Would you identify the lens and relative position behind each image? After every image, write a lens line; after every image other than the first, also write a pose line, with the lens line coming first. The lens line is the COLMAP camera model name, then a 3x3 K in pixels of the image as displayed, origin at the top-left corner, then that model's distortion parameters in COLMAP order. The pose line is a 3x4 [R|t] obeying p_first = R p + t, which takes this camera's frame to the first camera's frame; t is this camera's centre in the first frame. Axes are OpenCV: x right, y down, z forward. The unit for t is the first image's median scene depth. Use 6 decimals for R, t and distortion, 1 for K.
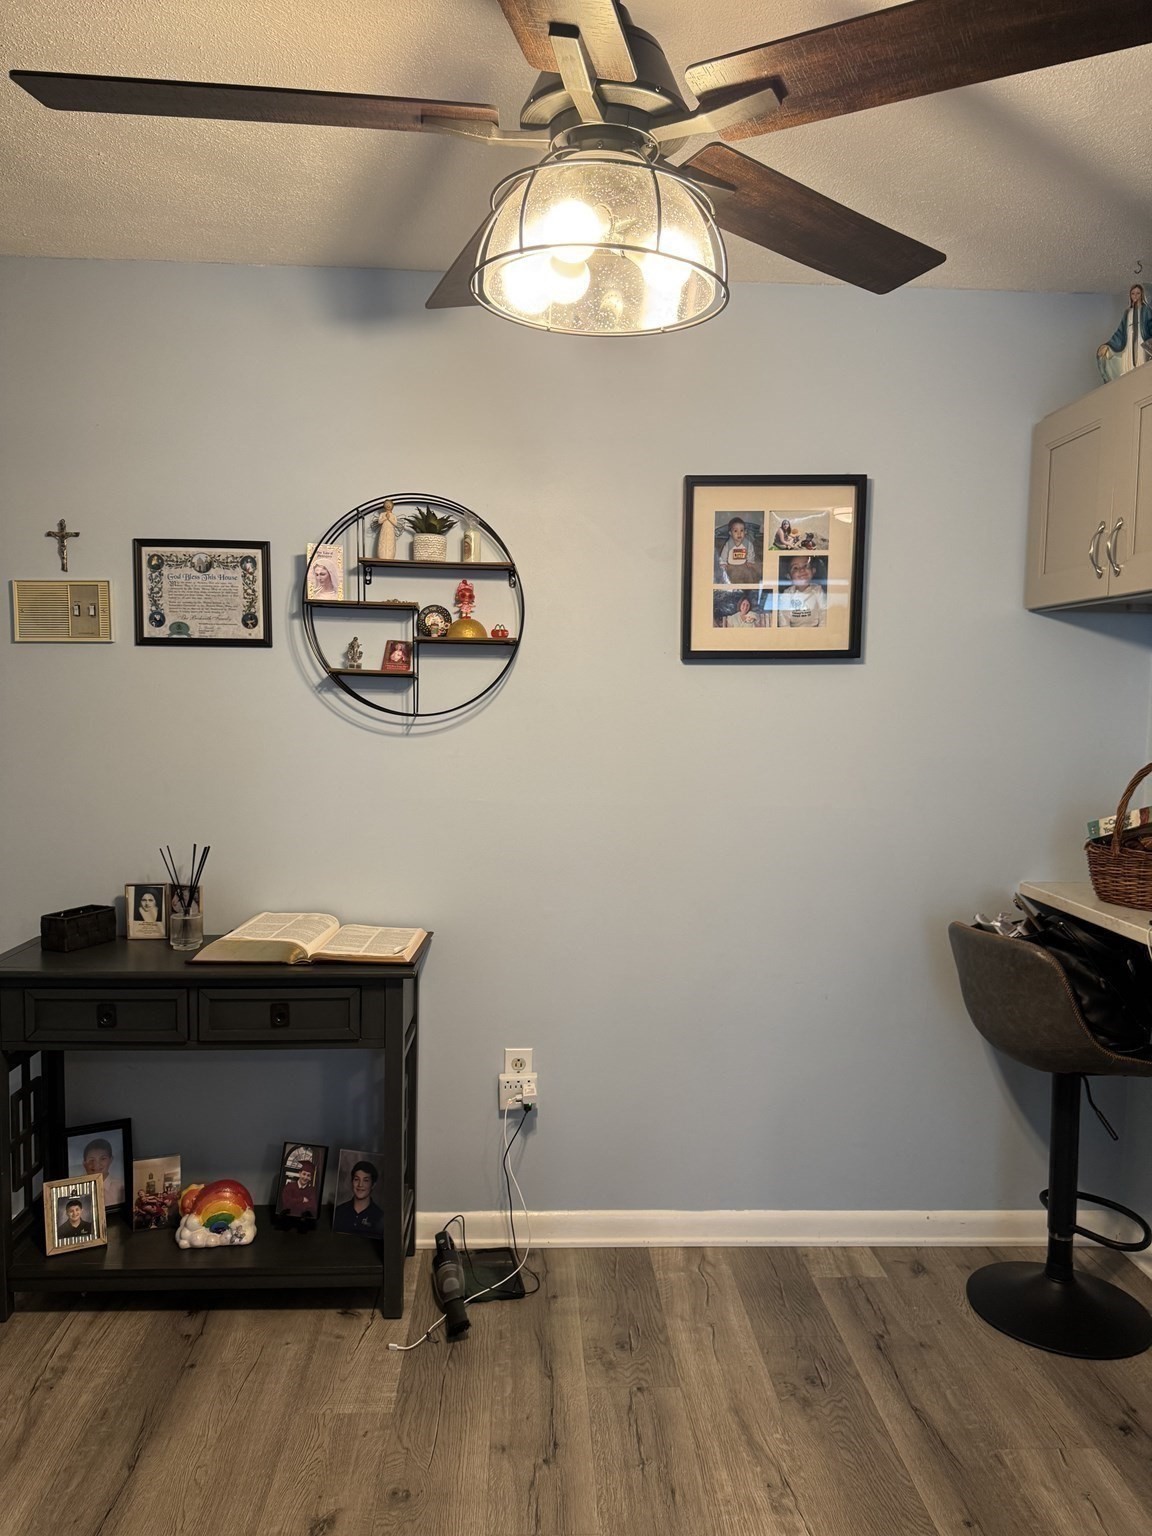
lens RADIAL K [[1084.7, 0, 576.0], [0, 1084.7, 768.0], [0, 0, 1]] dist [0.038431, -0.036955]
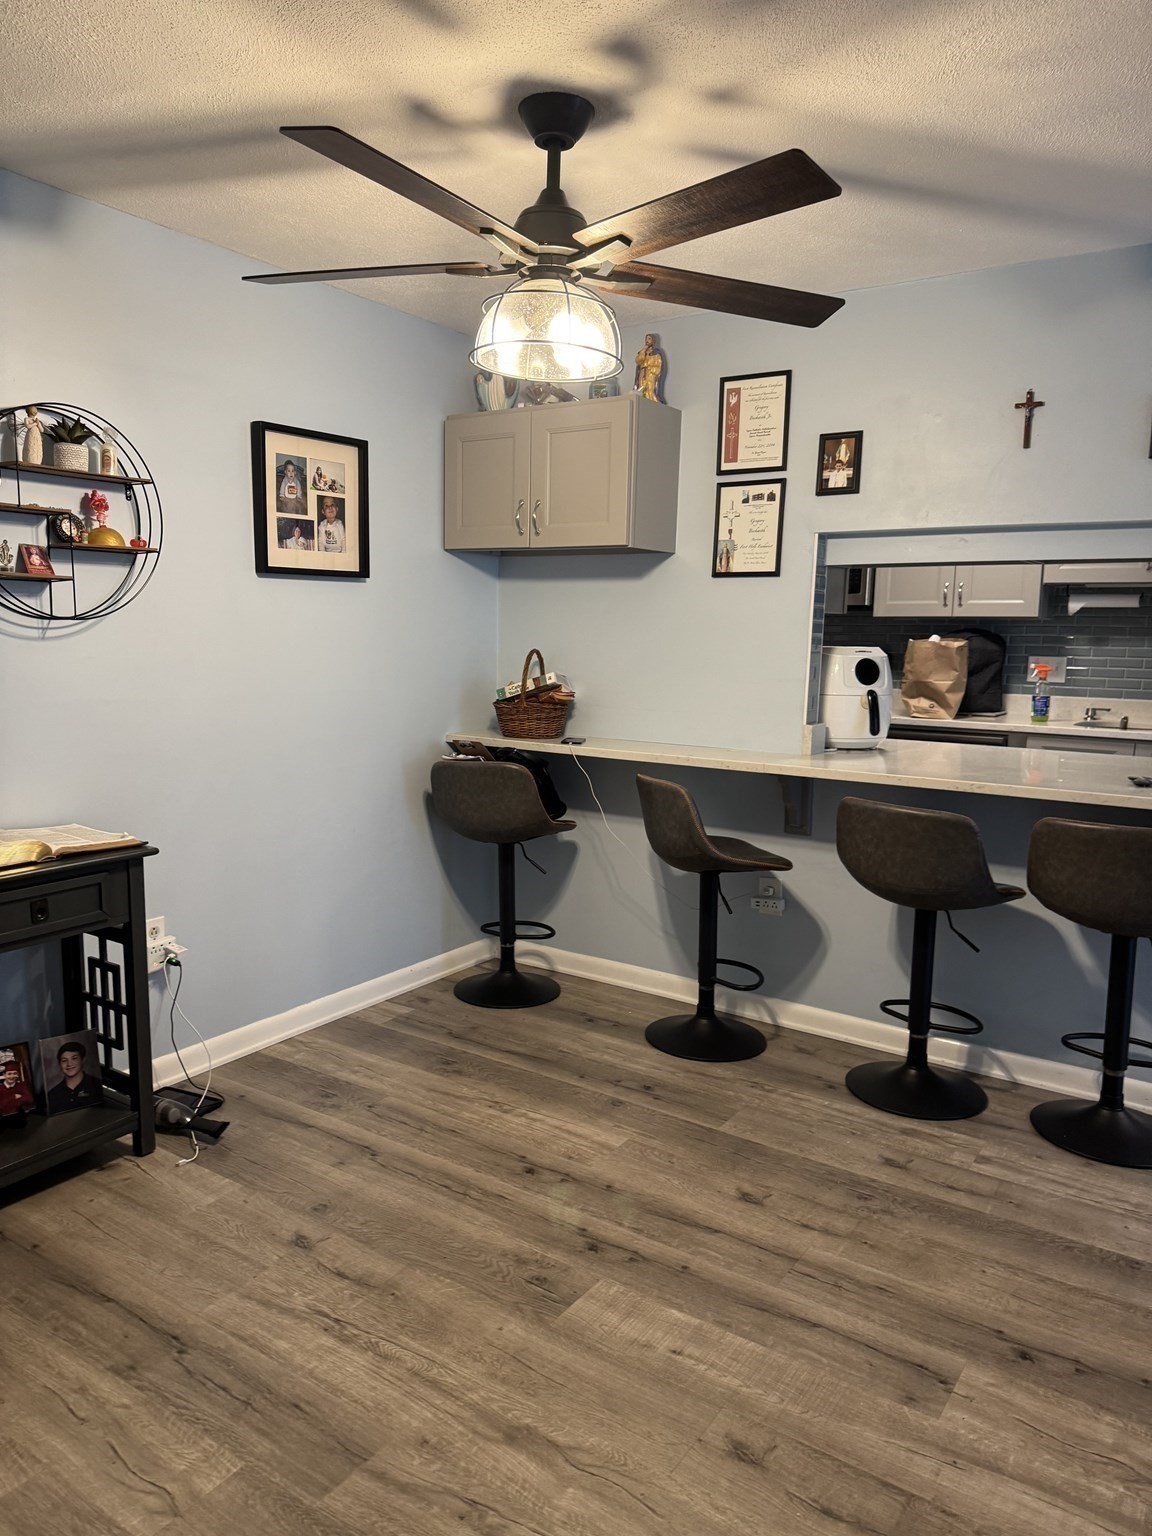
lens RADIAL K [[1074.6, 0, 576.0], [0, 1074.6, 768.0], [0, 0, 1]] dist [-0.001637, -0.039980]
pose [[0.582120, -0.105694, 0.806204, -0.702597], [0.037136, 0.993937, 0.103491, 0.005984], [-0.812254, -0.030305, 0.582516, 0.002372]]
